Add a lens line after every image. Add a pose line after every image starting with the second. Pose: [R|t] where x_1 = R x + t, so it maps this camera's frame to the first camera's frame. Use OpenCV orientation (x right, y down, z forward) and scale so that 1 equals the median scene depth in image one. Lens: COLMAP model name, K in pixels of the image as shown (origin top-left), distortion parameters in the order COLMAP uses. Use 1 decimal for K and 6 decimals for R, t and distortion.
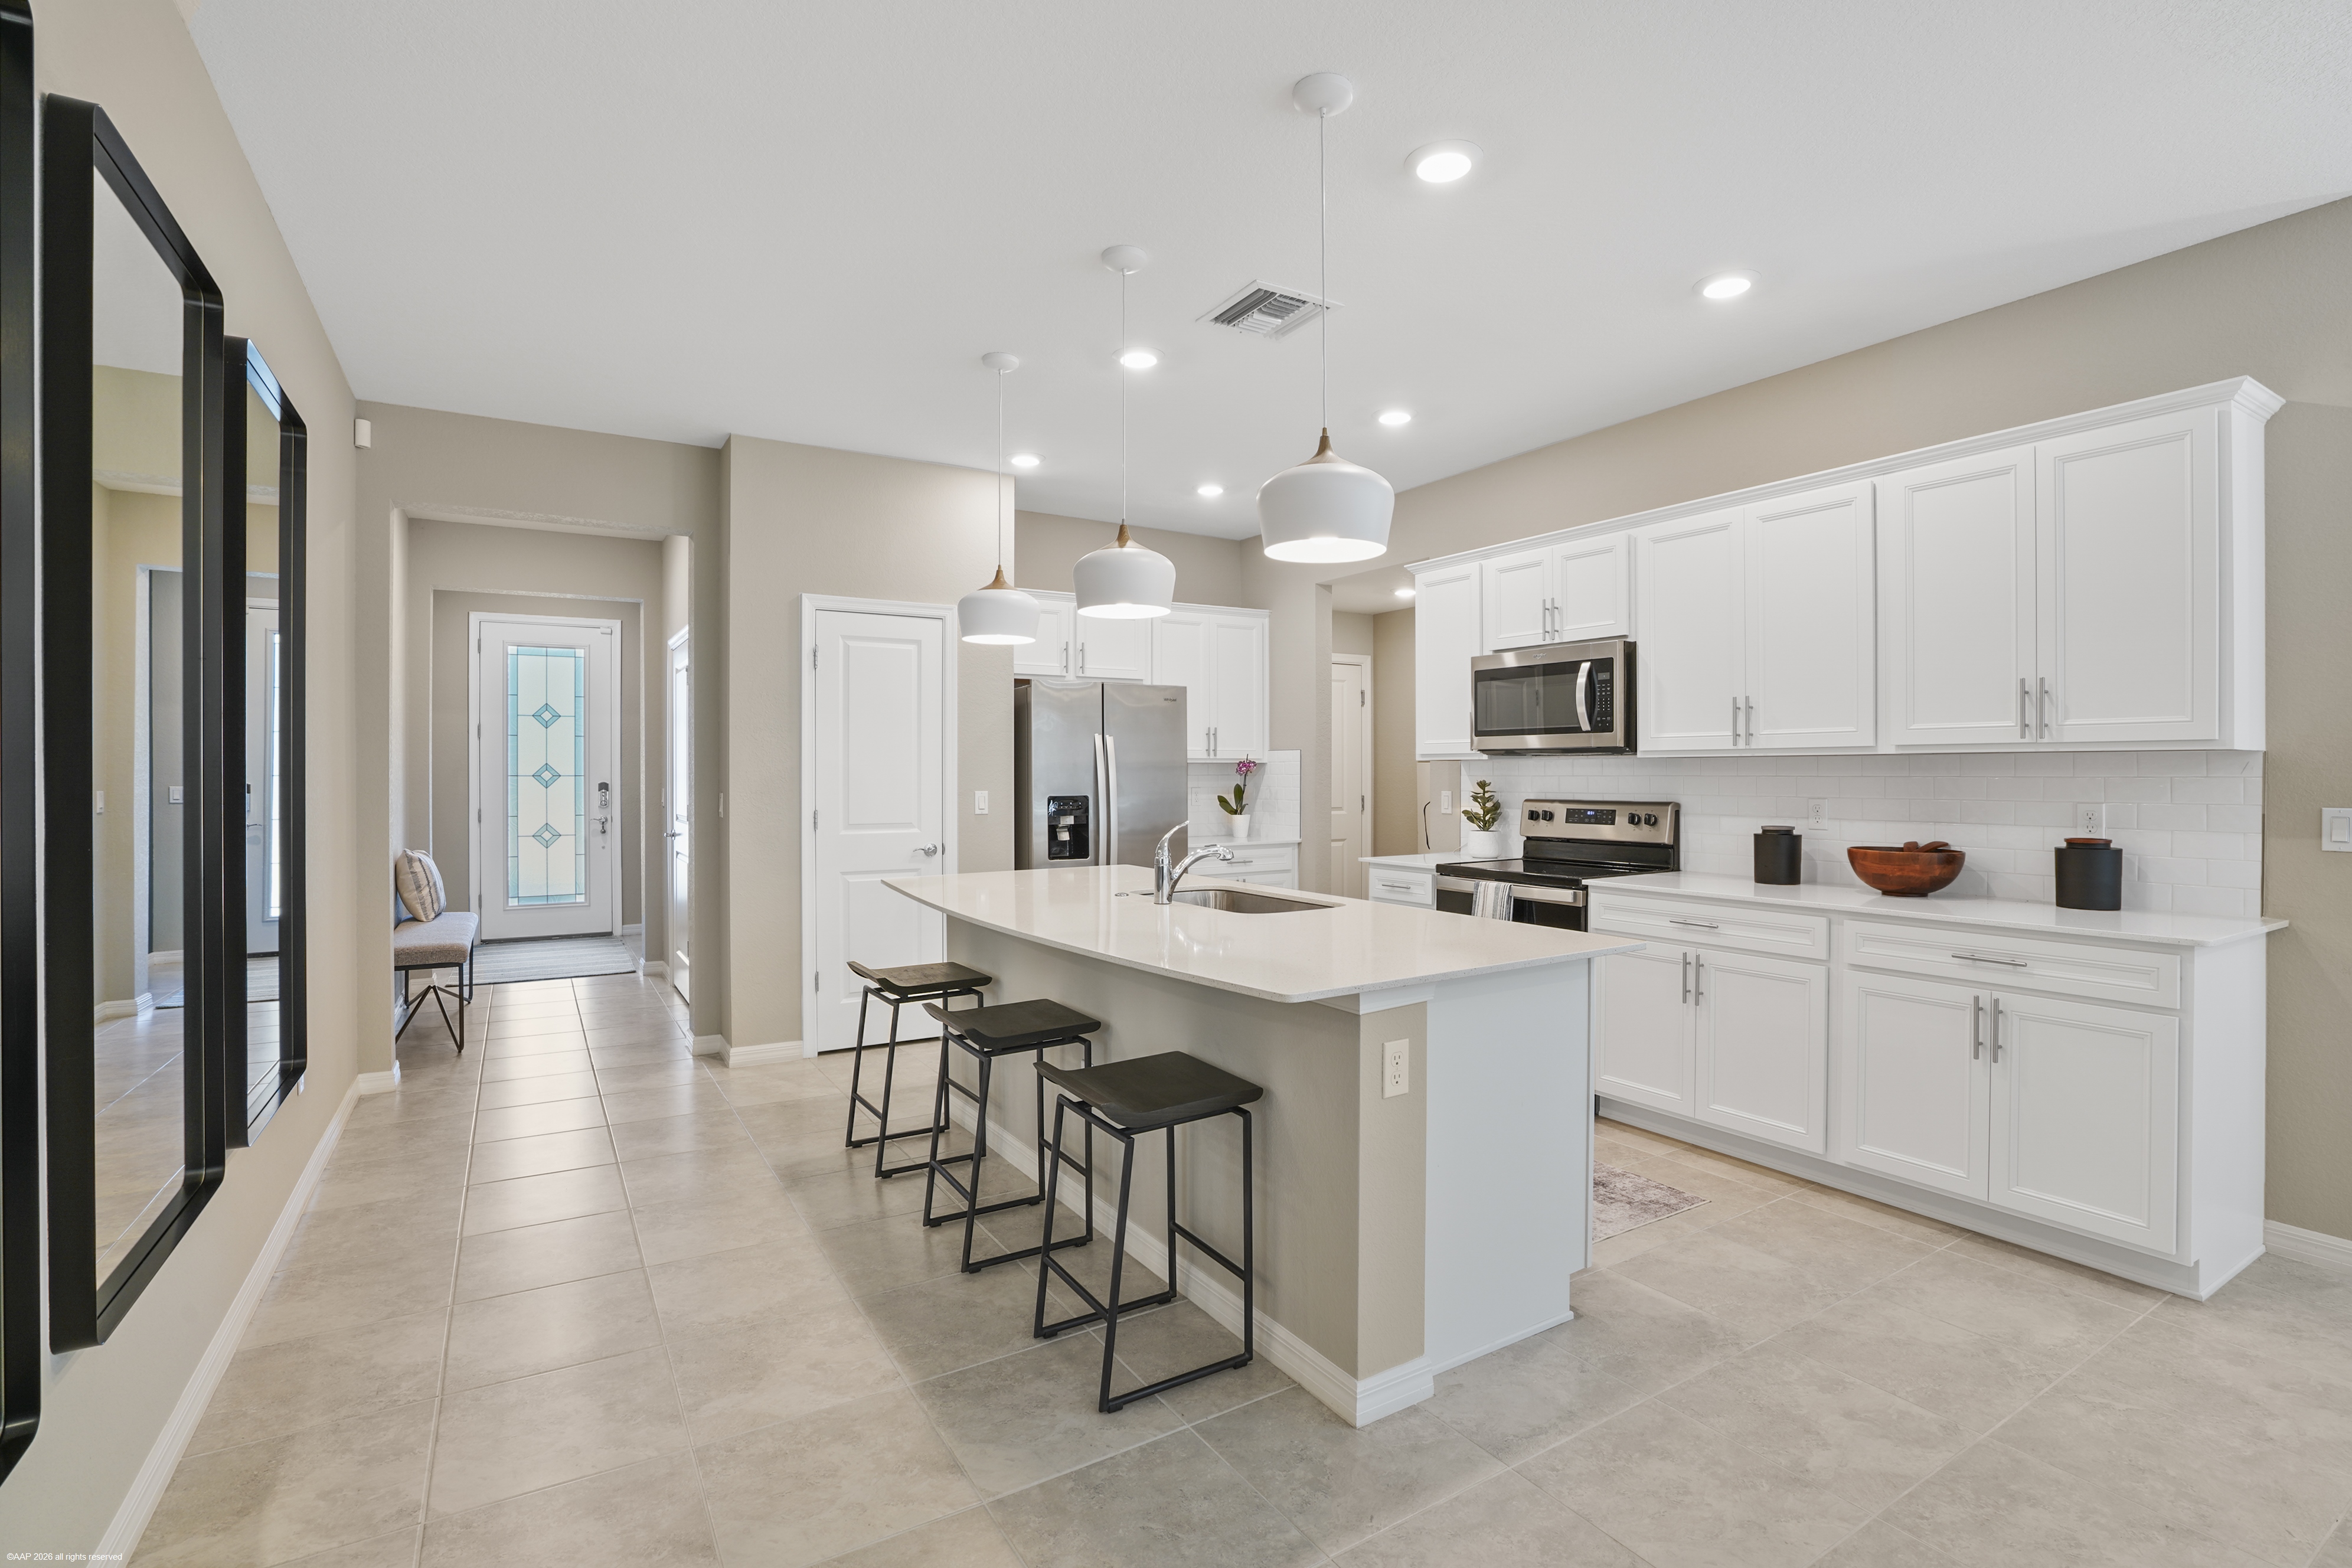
lens RADIAL K [[1081.5, 0, 1167.7], [0, 1081.5, 779.9], [0, 0, 1]] dist [-0.059091, 0.020033]
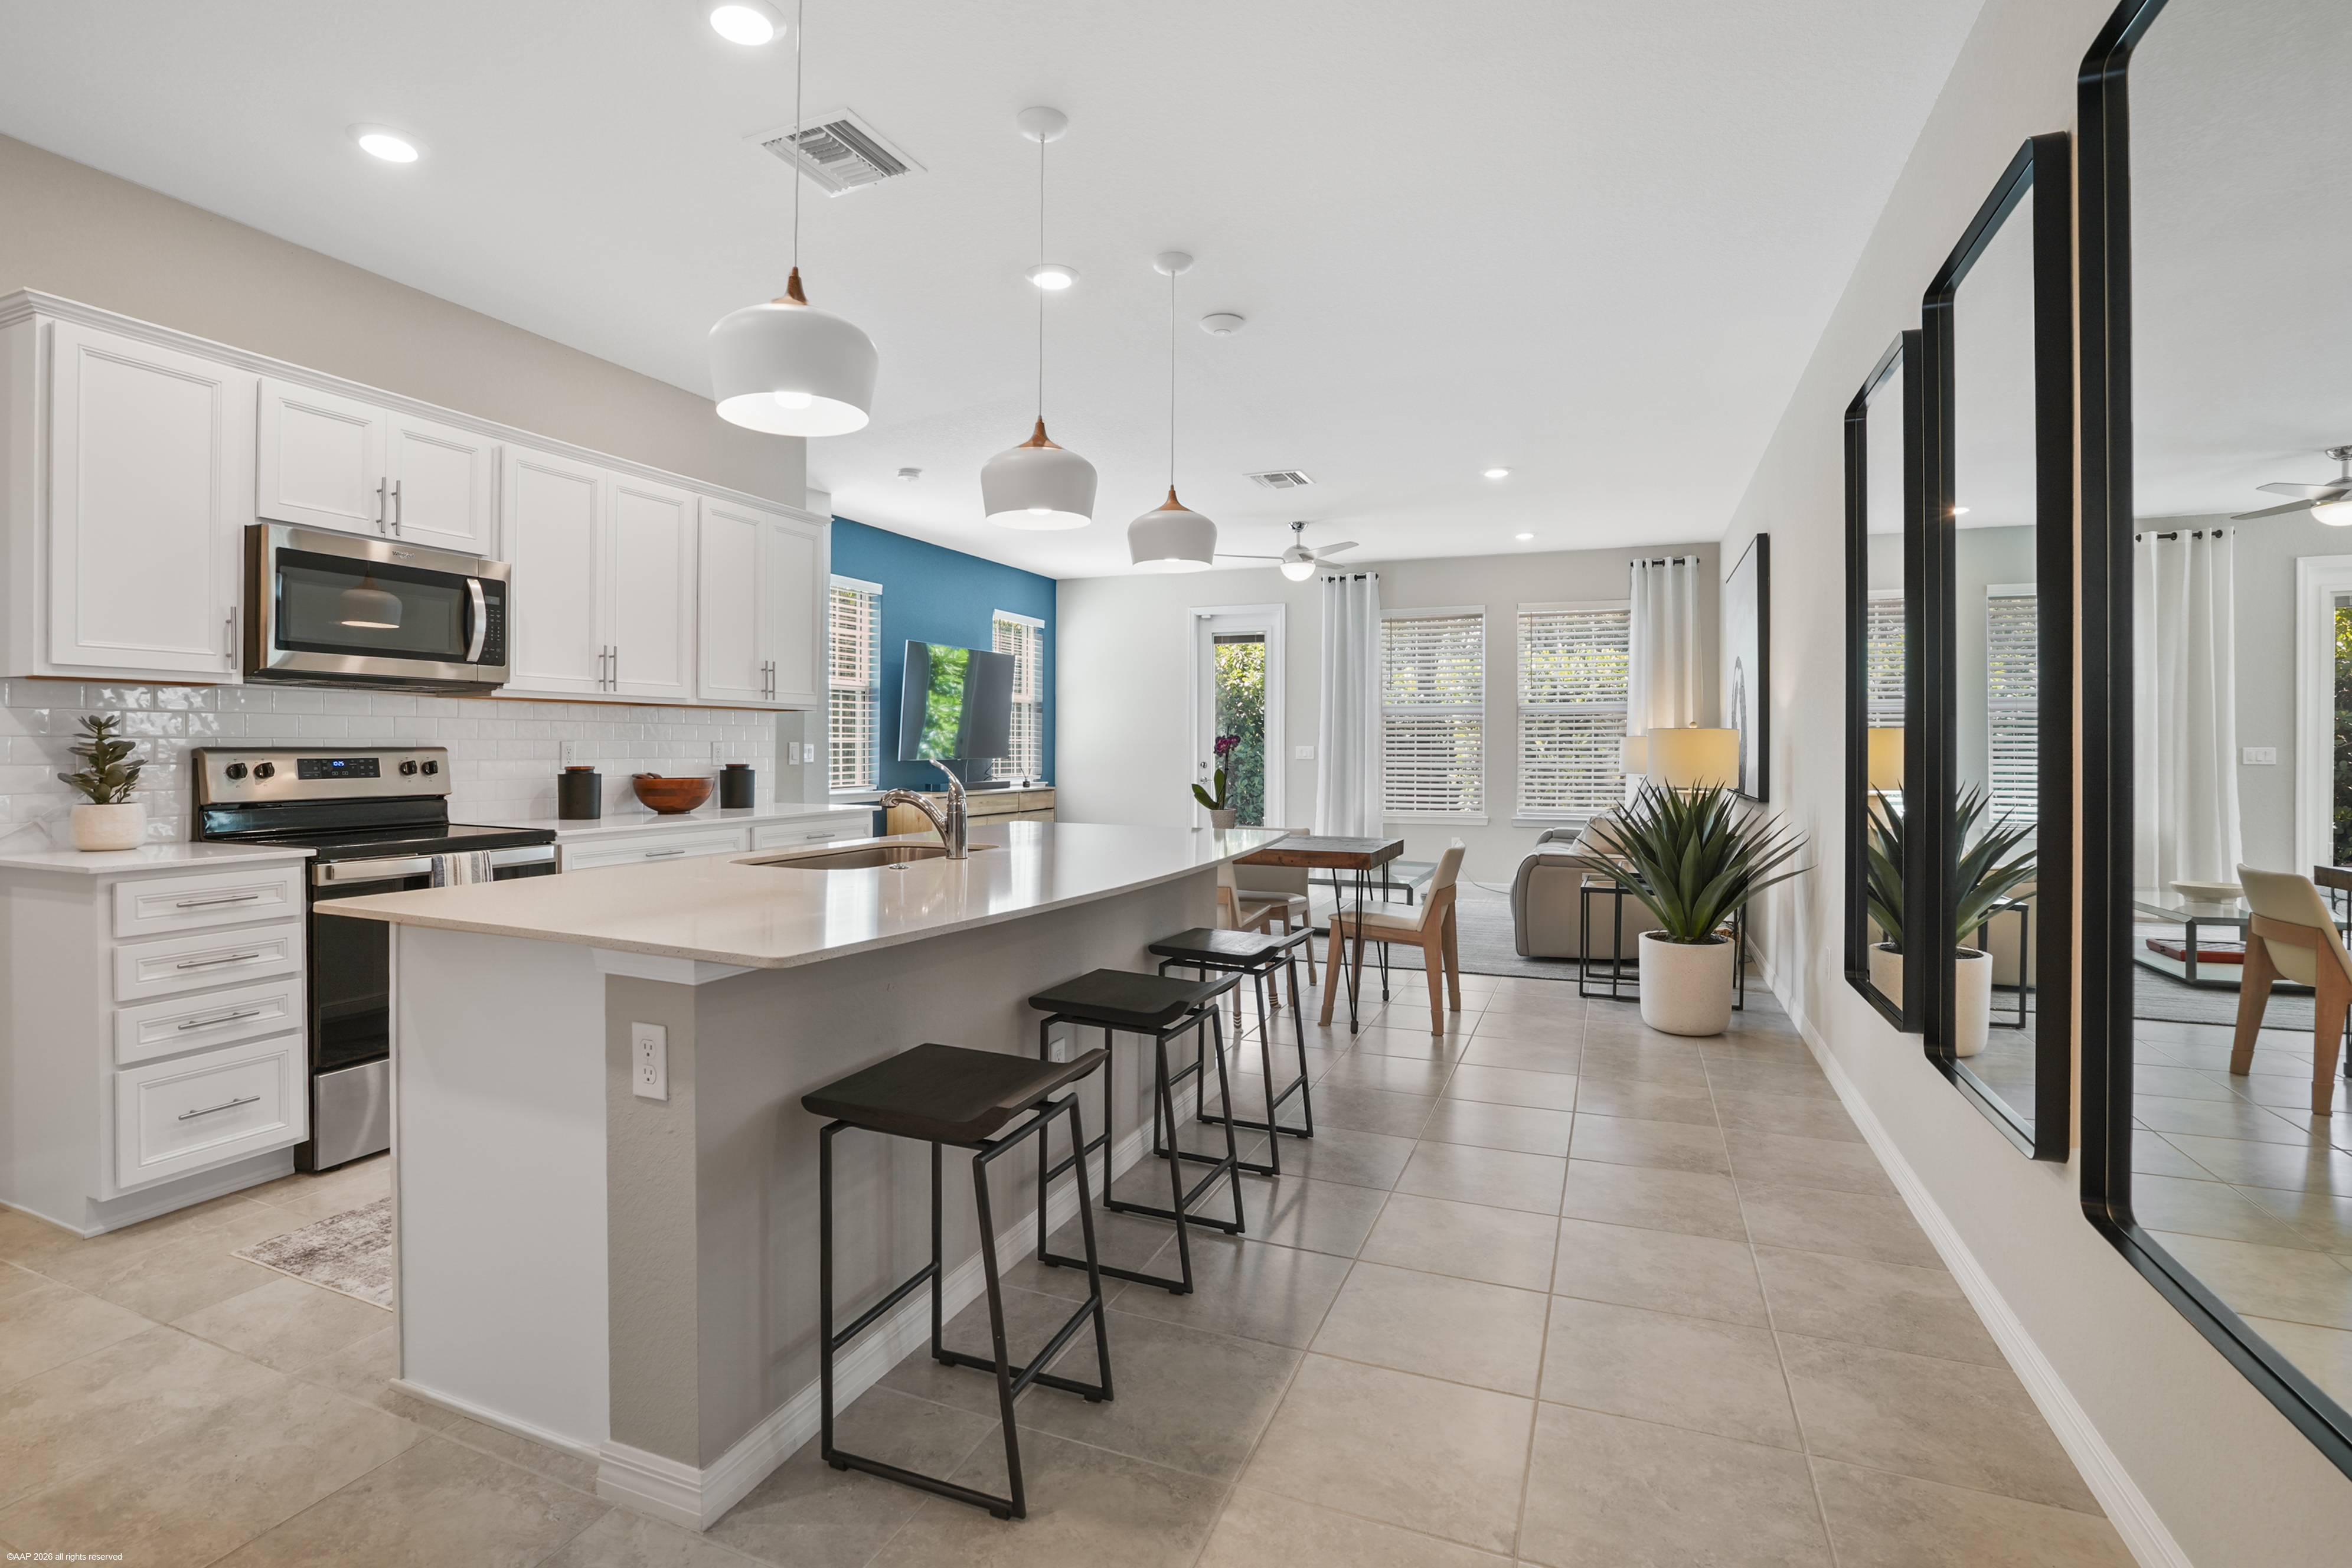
lens RADIAL K [[1096.2, 0, 1166.5], [0, 1096.2, 756.1], [0, 0, 1]] dist [-0.057742, 0.022041]
pose [[-0.590883, -0.006762, 0.806729, -0.535199], [0.002746, 0.999942, 0.010393, 0.018571], [-0.806752, 0.008357, -0.590831, 0.935771]]
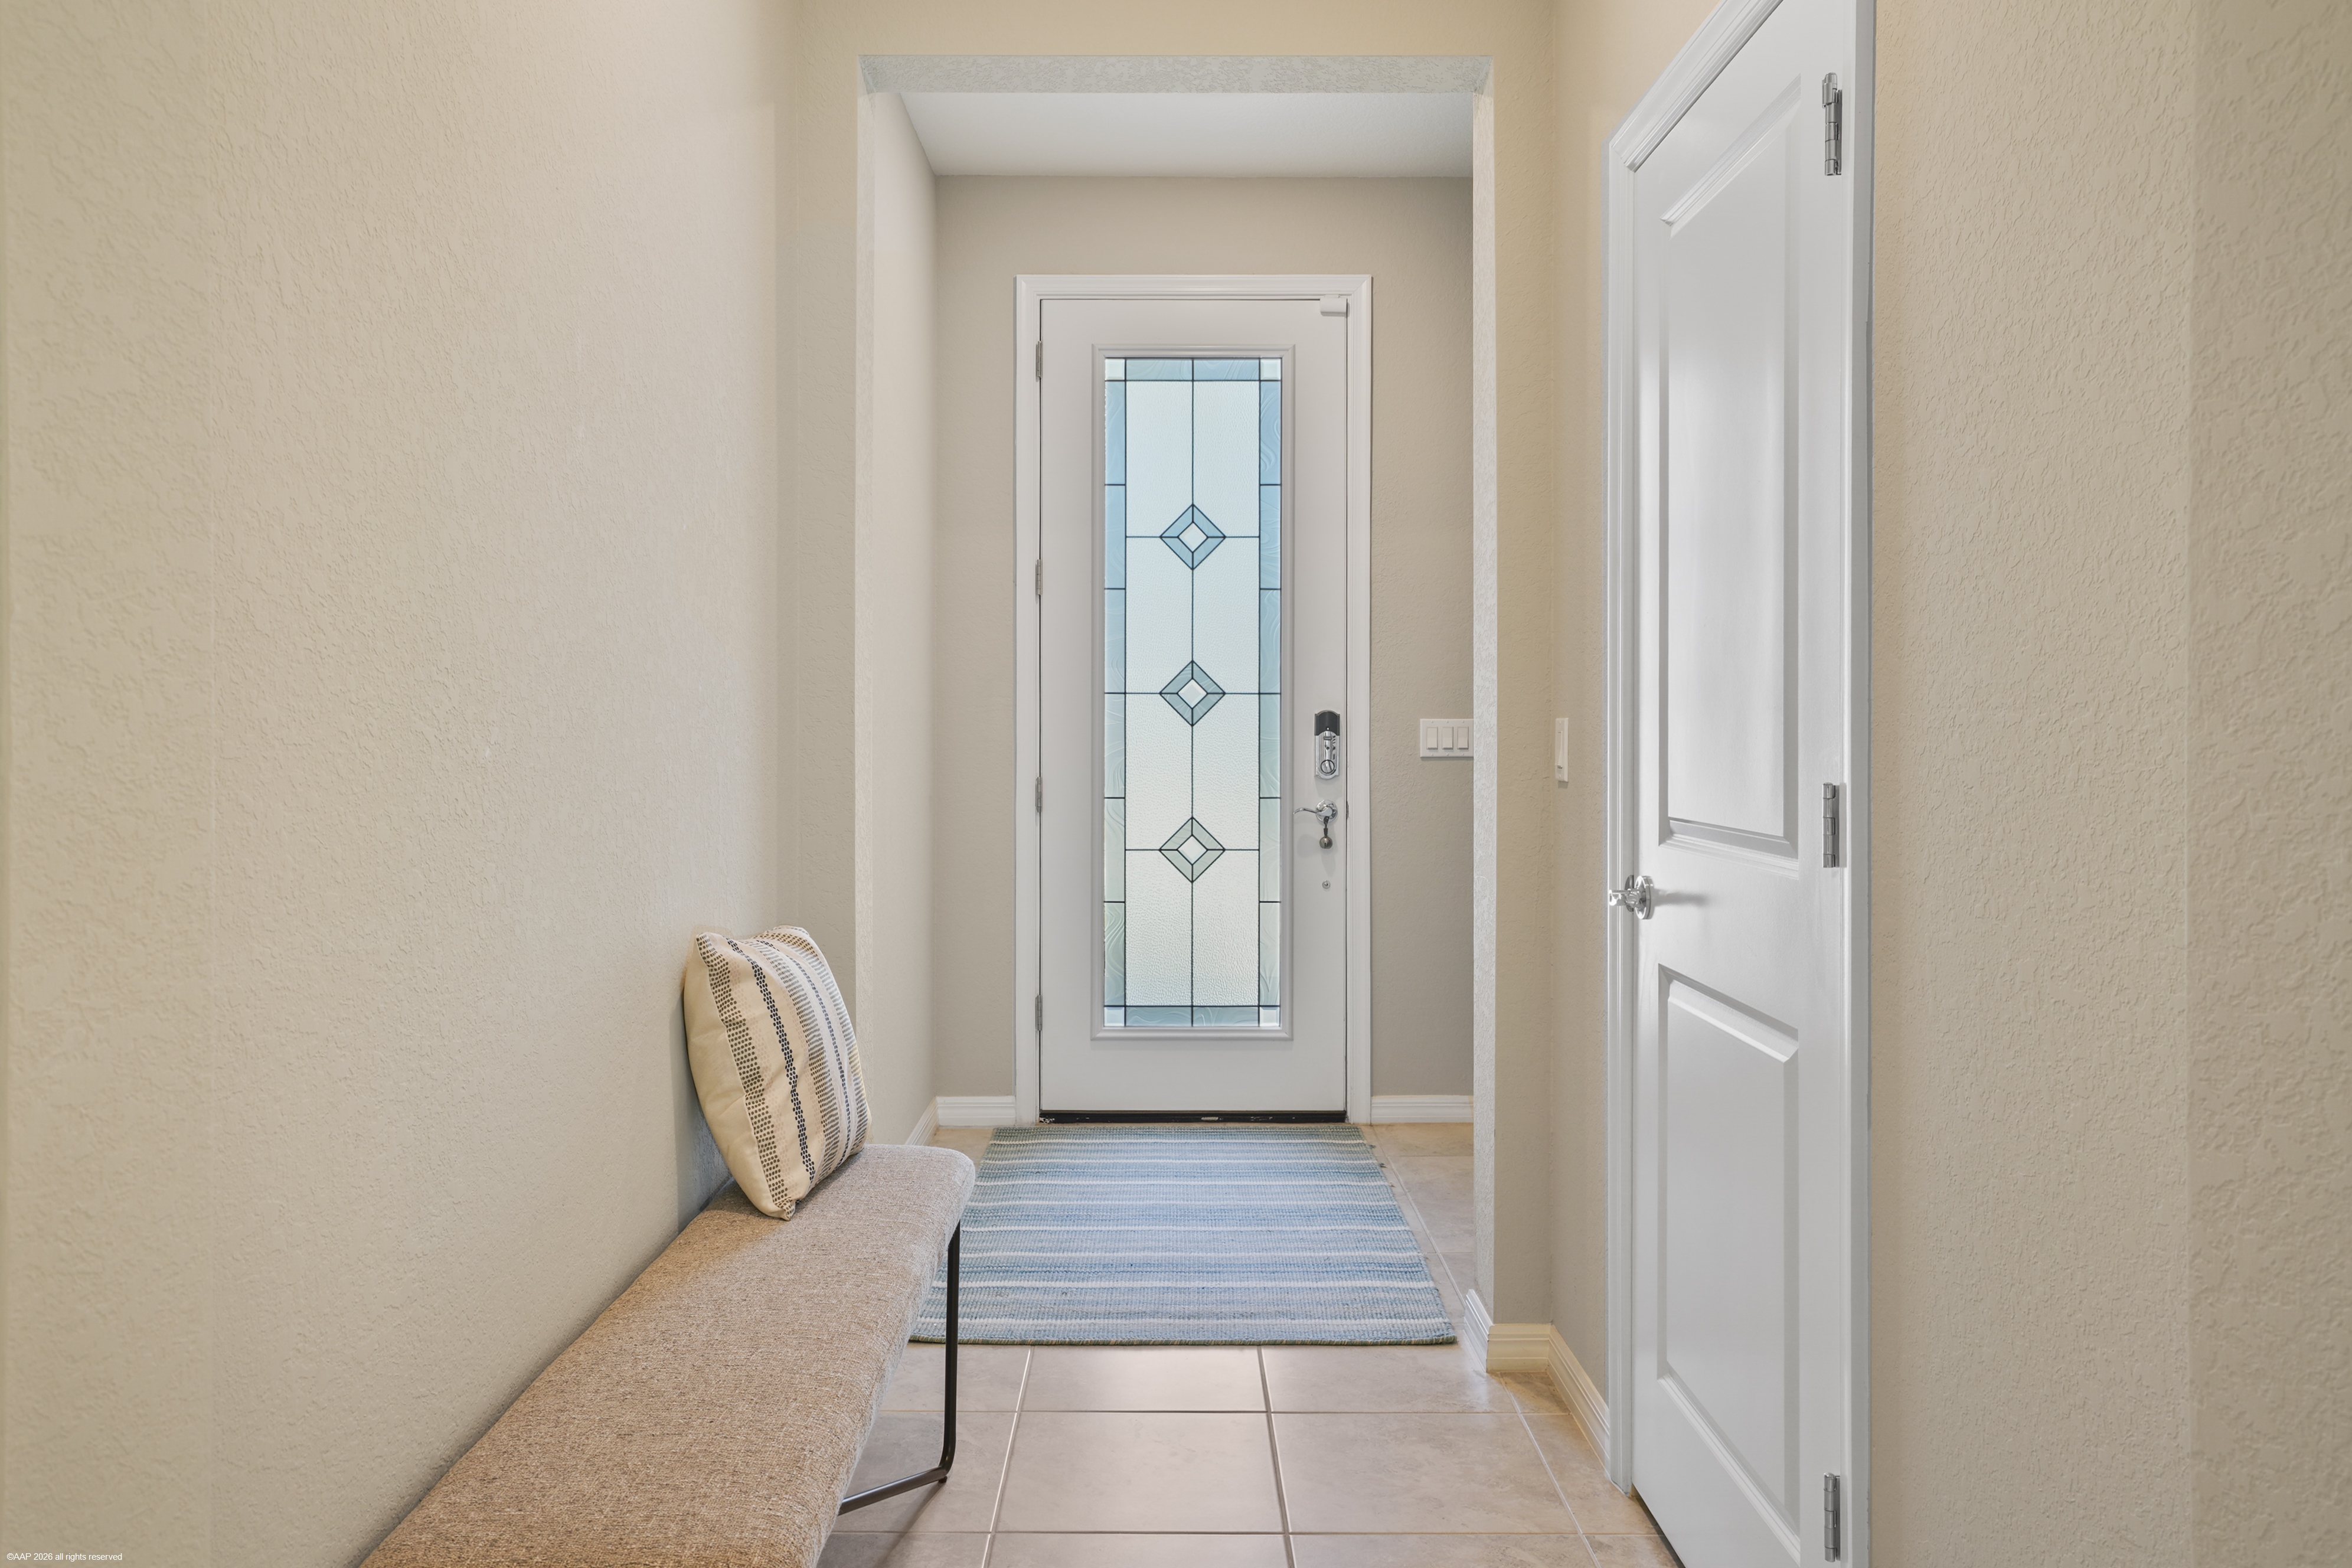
lens RADIAL K [[1736.8, 0, 1172.5], [0, 1736.8, 782.1], [0, 0, 1]] dist [-0.000362, -0.000026]
pose [[0.858021, 0.016290, -0.513357, -0.466634], [-0.003109, 0.999643, 0.026525, 0.019744], [0.513606, -0.021163, 0.857765, 0.795467]]
